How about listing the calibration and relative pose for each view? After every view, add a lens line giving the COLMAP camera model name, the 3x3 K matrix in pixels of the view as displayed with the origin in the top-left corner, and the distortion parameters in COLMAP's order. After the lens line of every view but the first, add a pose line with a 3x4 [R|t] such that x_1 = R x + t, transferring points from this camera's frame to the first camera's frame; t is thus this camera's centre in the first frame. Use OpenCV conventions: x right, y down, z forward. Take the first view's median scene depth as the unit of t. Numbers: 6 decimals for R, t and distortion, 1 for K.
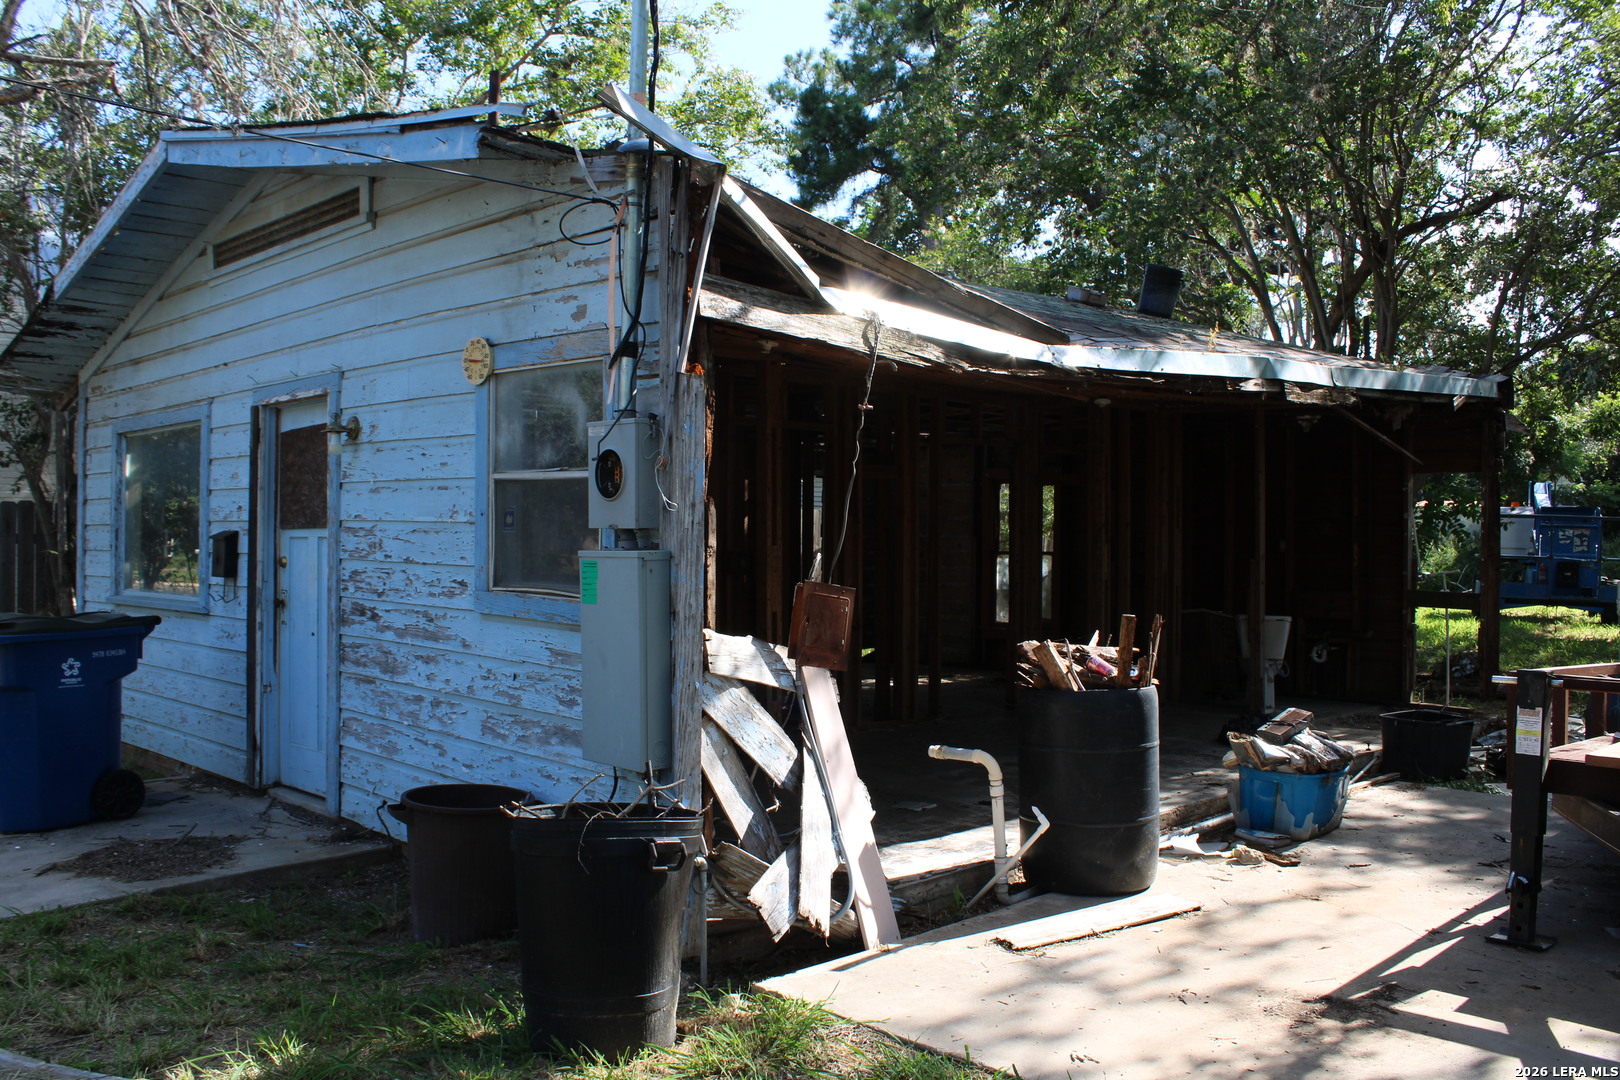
lens RADIAL K [[1386.7, 0, 810.0], [0, 1386.7, 540.0], [0, 0, 1]] dist [-0.175964, 0.141822]
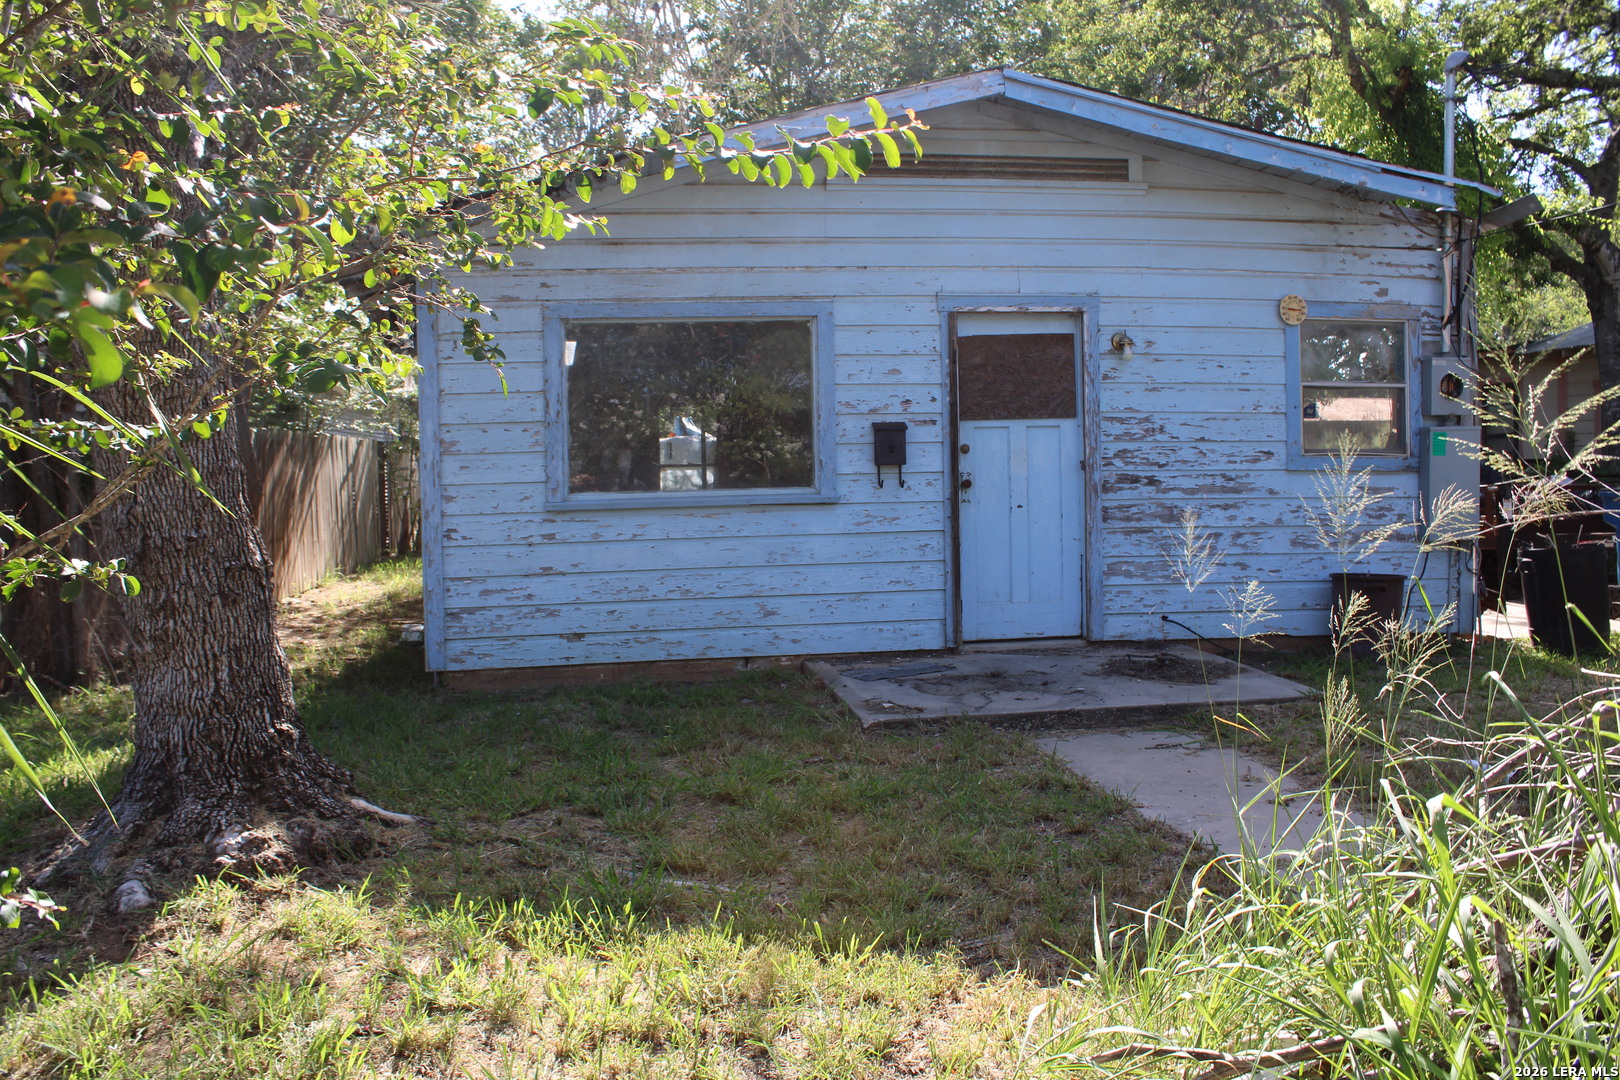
lens RADIAL K [[1343.6, 0, 810.0], [0, 1343.6, 540.0], [0, 0, 1]] dist [-0.159060, 0.129370]
pose [[0.600458, -0.055319, 0.797741, -1.677921], [0.026718, 0.998435, 0.049126, 0.041423], [-0.799210, -0.008184, 0.600996, 0.502334]]
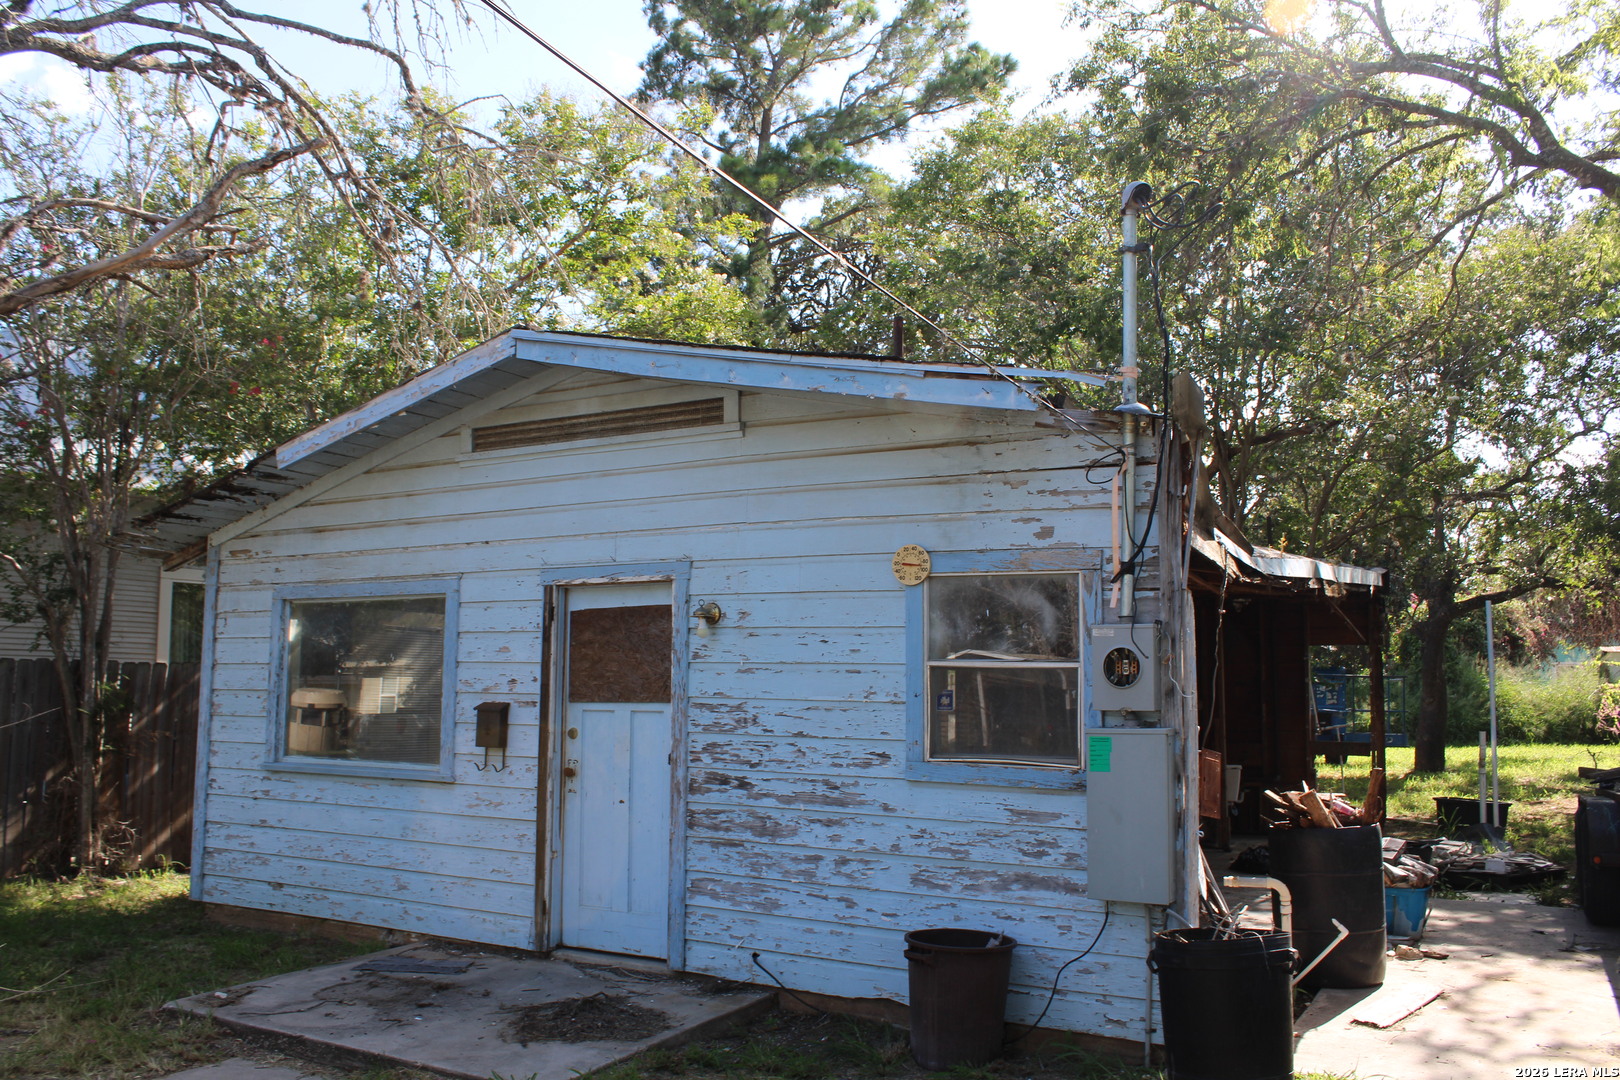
lens RADIAL K [[1343.6, 0, 810.0], [0, 1343.6, 540.0], [0, 0, 1]] dist [-0.159060, 0.129370]
pose [[0.964266, 0.030226, 0.263207, -0.590953], [-0.000859, 0.993822, -0.110981, -0.022451], [-0.264936, 0.106789, 0.958335, -0.077716]]
